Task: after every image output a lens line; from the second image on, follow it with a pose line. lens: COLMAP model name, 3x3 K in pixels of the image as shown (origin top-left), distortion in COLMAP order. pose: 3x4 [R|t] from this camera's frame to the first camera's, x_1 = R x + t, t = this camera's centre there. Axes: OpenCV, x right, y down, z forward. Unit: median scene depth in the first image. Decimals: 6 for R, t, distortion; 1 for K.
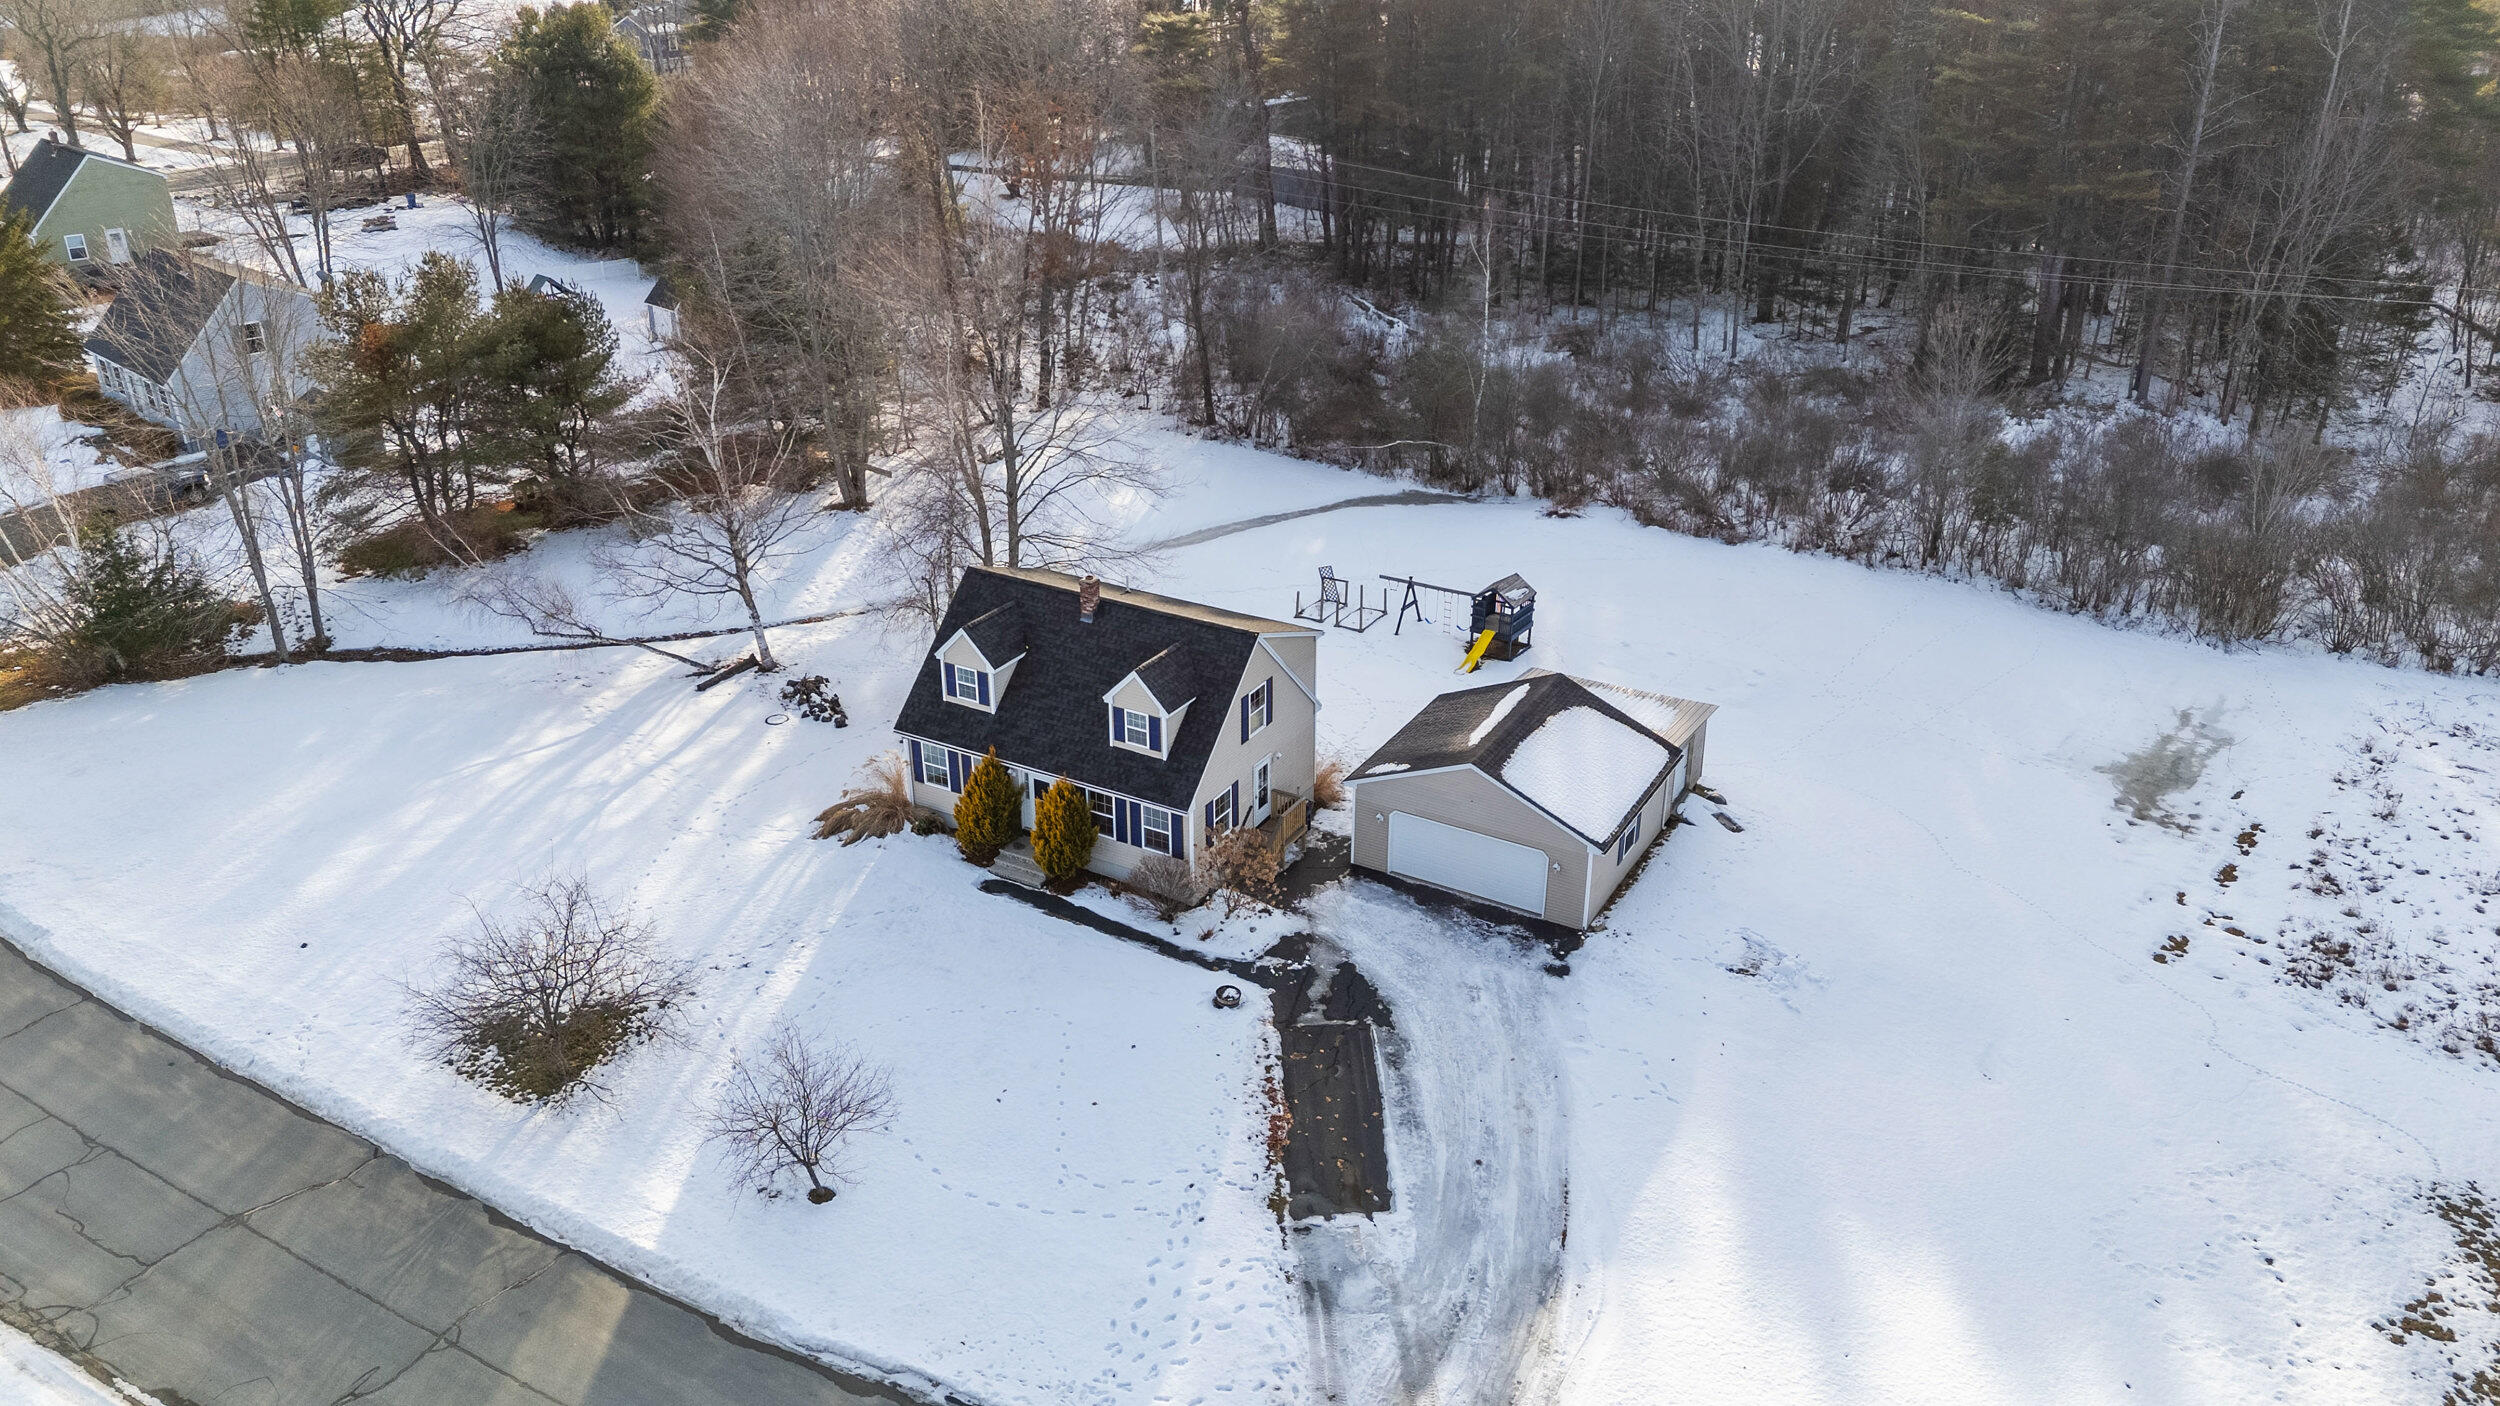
lens RADIAL K [[1820.0, 0, 1252.8], [0, 1820.0, 687.3], [0, 0, 1]] dist [0.070466, -0.035488]
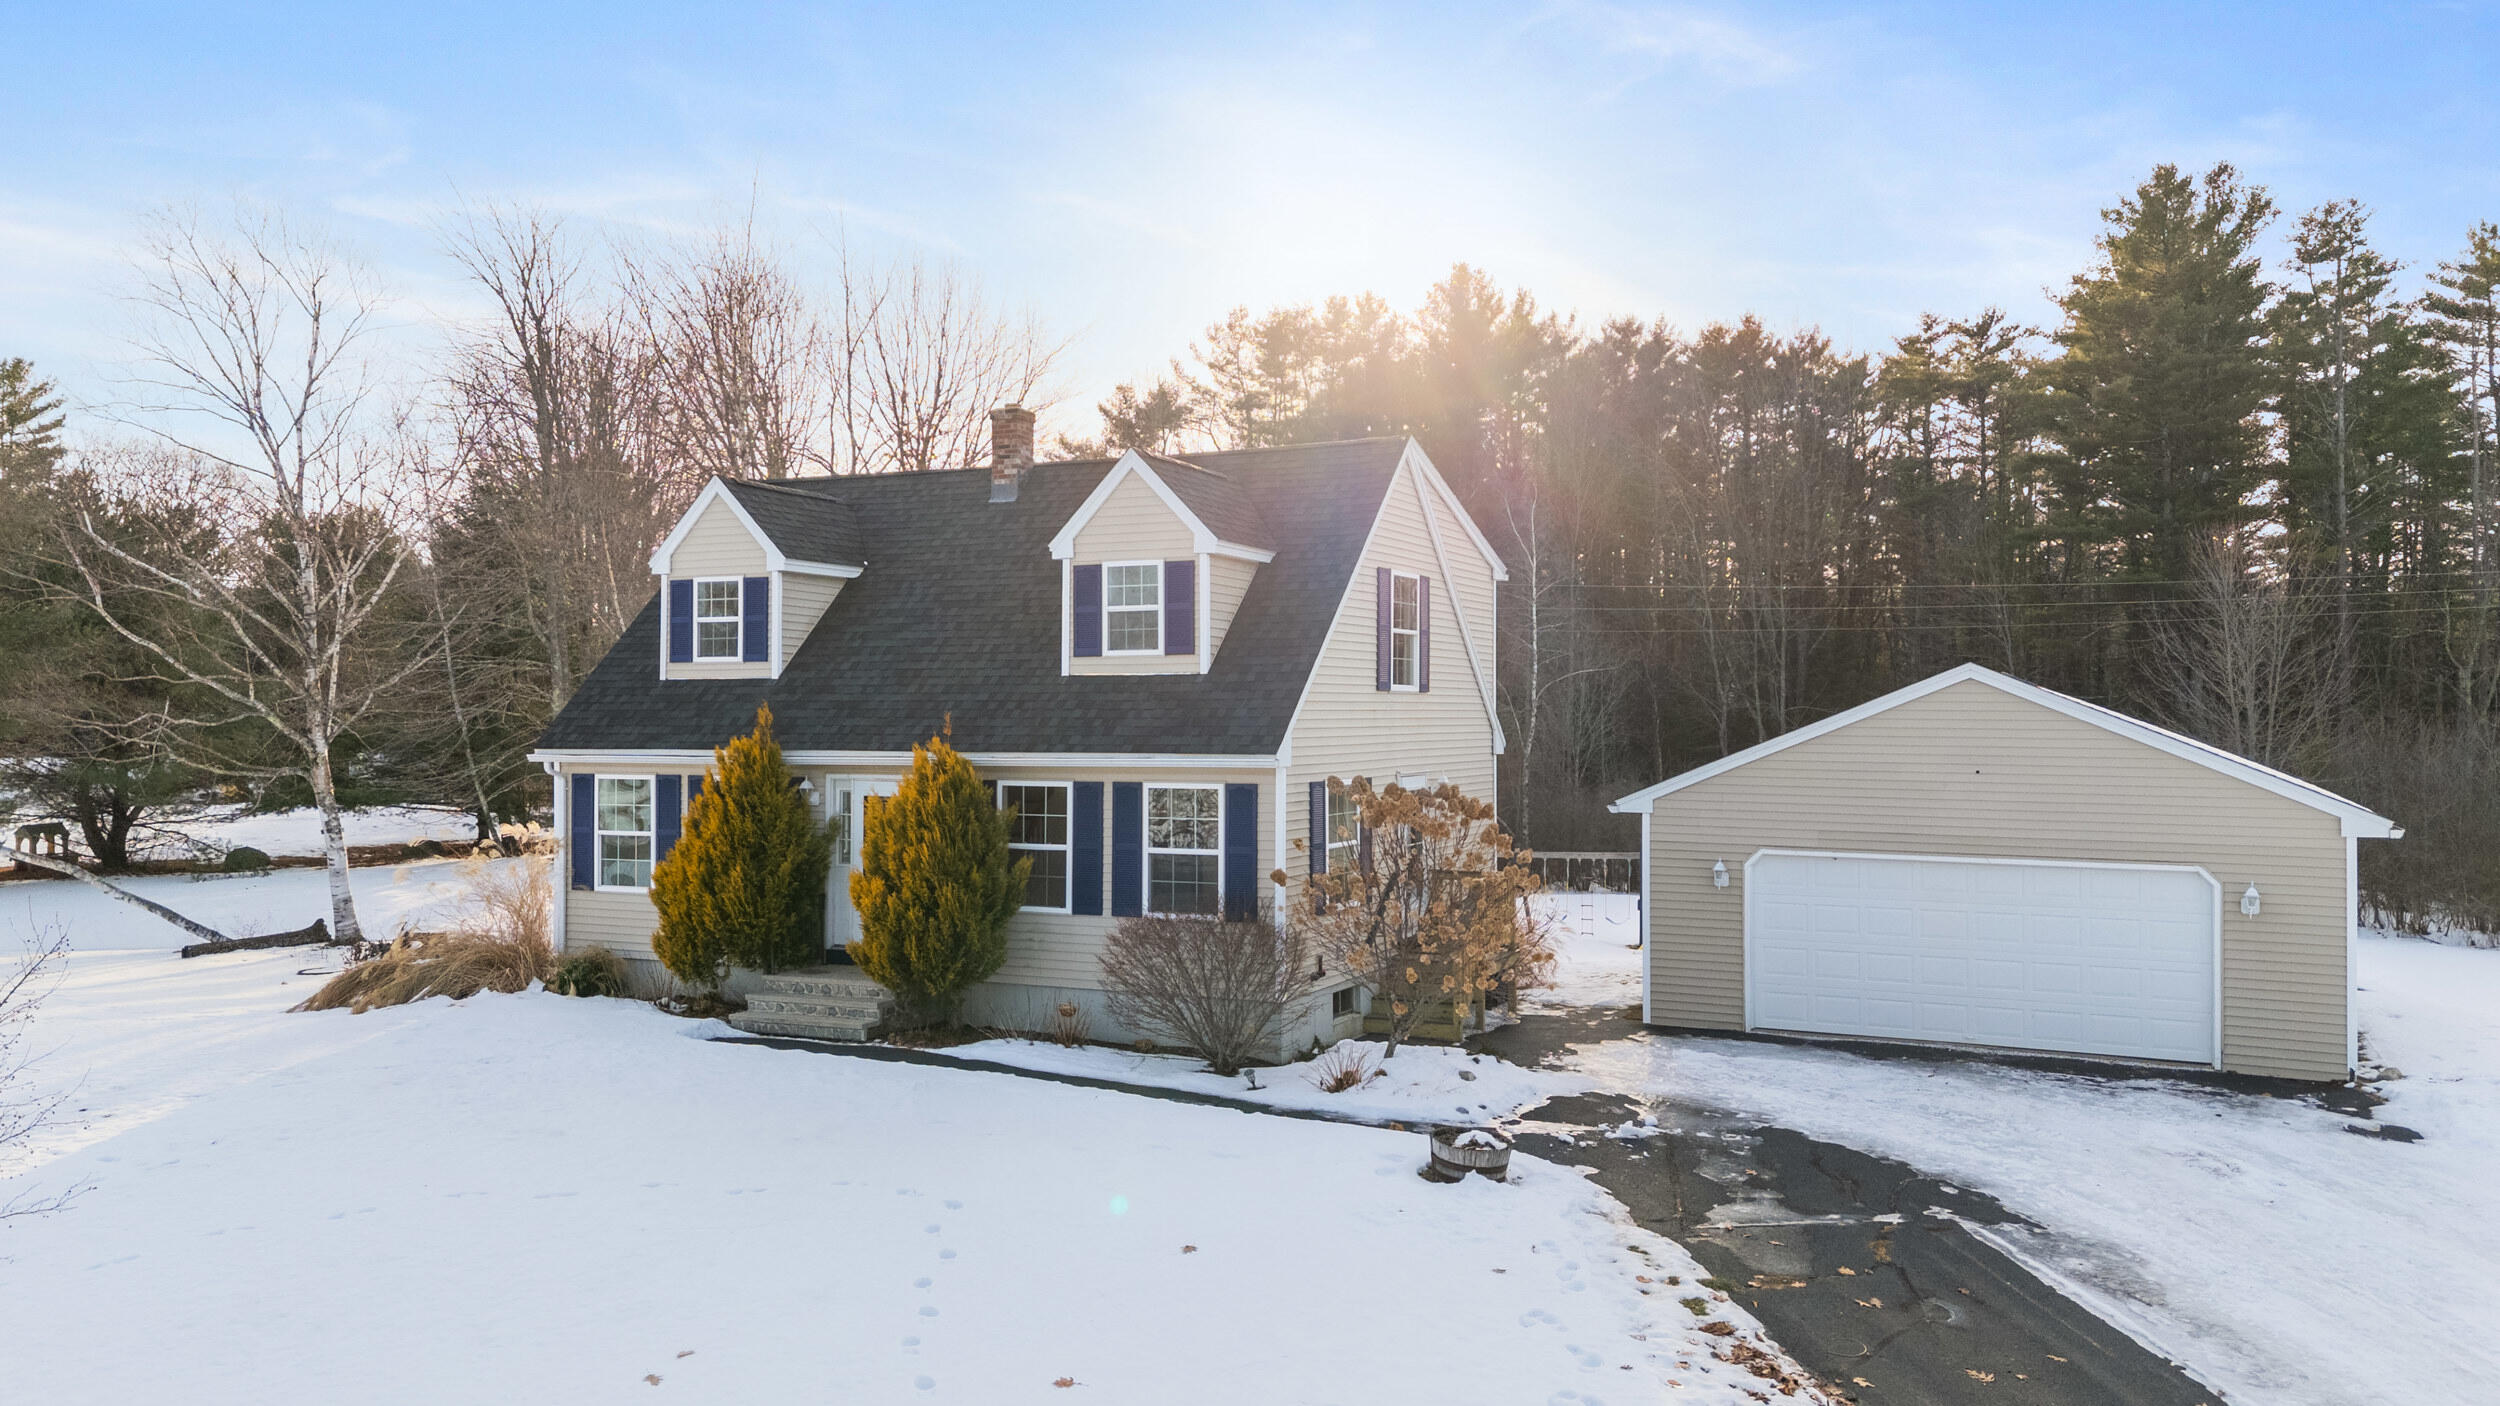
lens RADIAL K [[1820.0, 0, 1253.5], [0, 1820.0, 720.9], [0, 0, 1]] dist [0.070466, -0.035488]
pose [[0.996484, 0.003219, 0.083726, -0.069363], [0.032419, 0.906624, -0.420693, 0.211966], [-0.077262, 0.421928, 0.903331, 0.630627]]
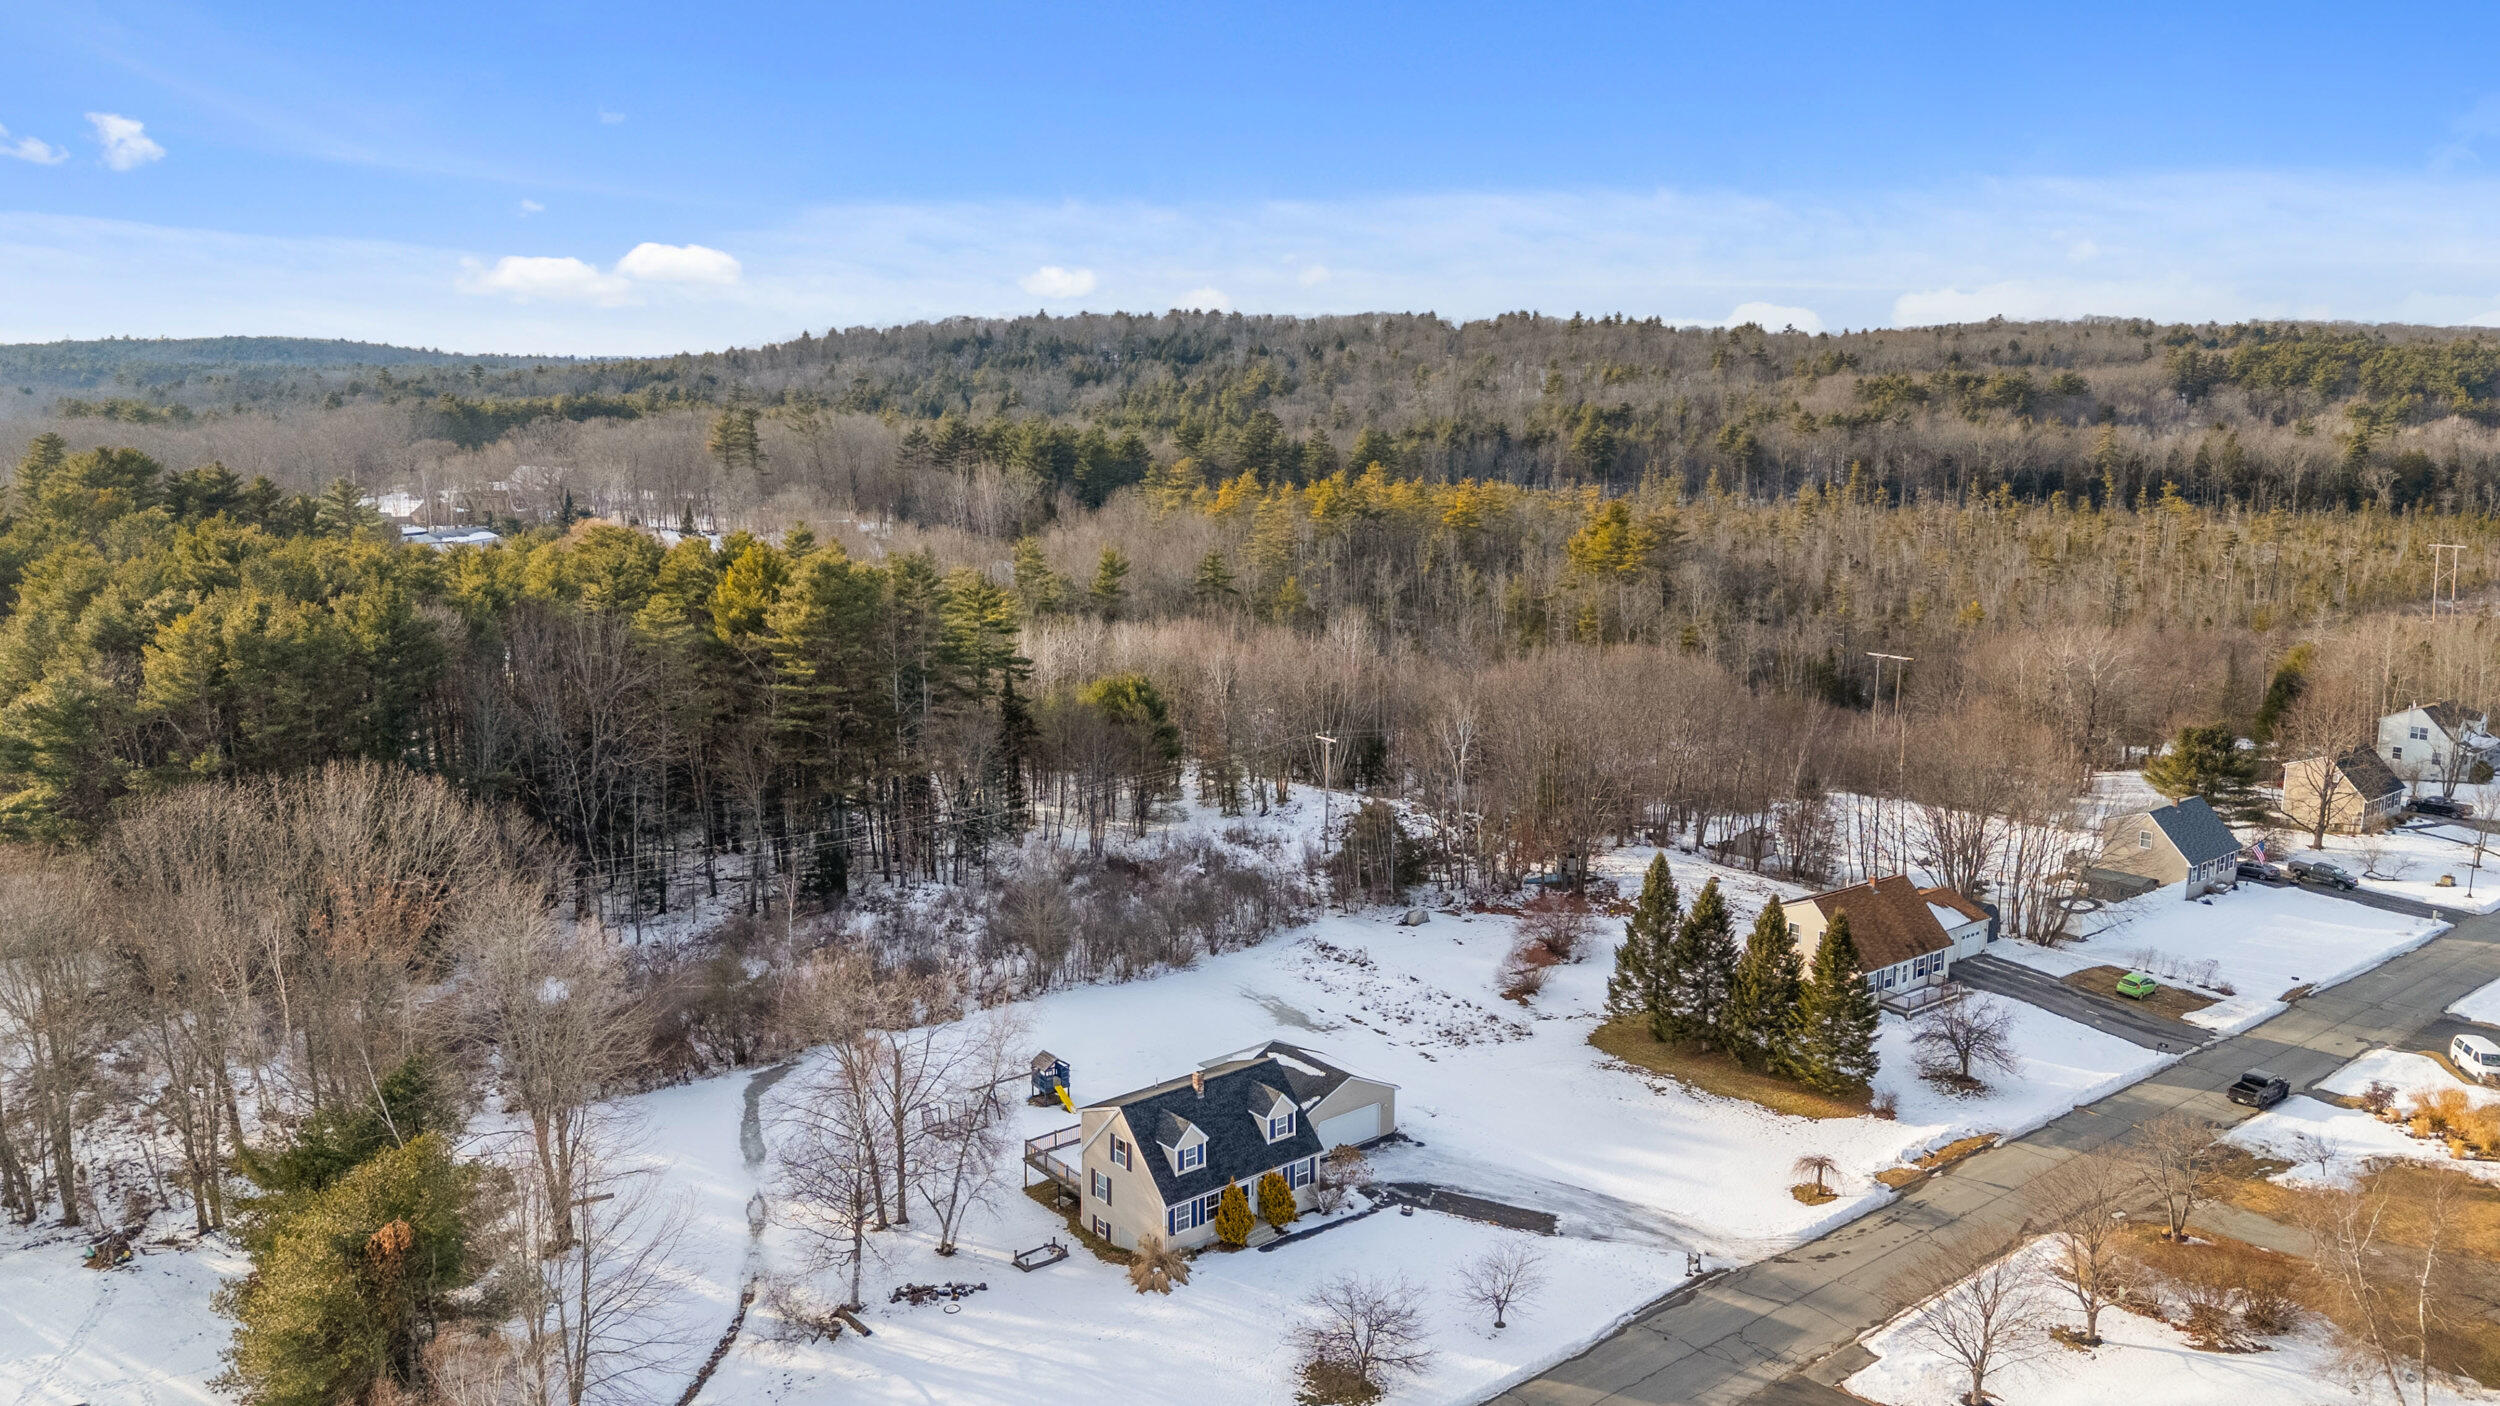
lens RADIAL K [[1820.0, 0, 1257.8], [0, 1820.0, 699.2], [0, 0, 1]] dist [0.070466, -0.035488]
pose [[0.350044, -0.163166, 0.922413, -1.694565], [0.395159, 0.918527, 0.012521, -0.404562], [-0.849305, 0.360117, 0.386001, 0.136166]]
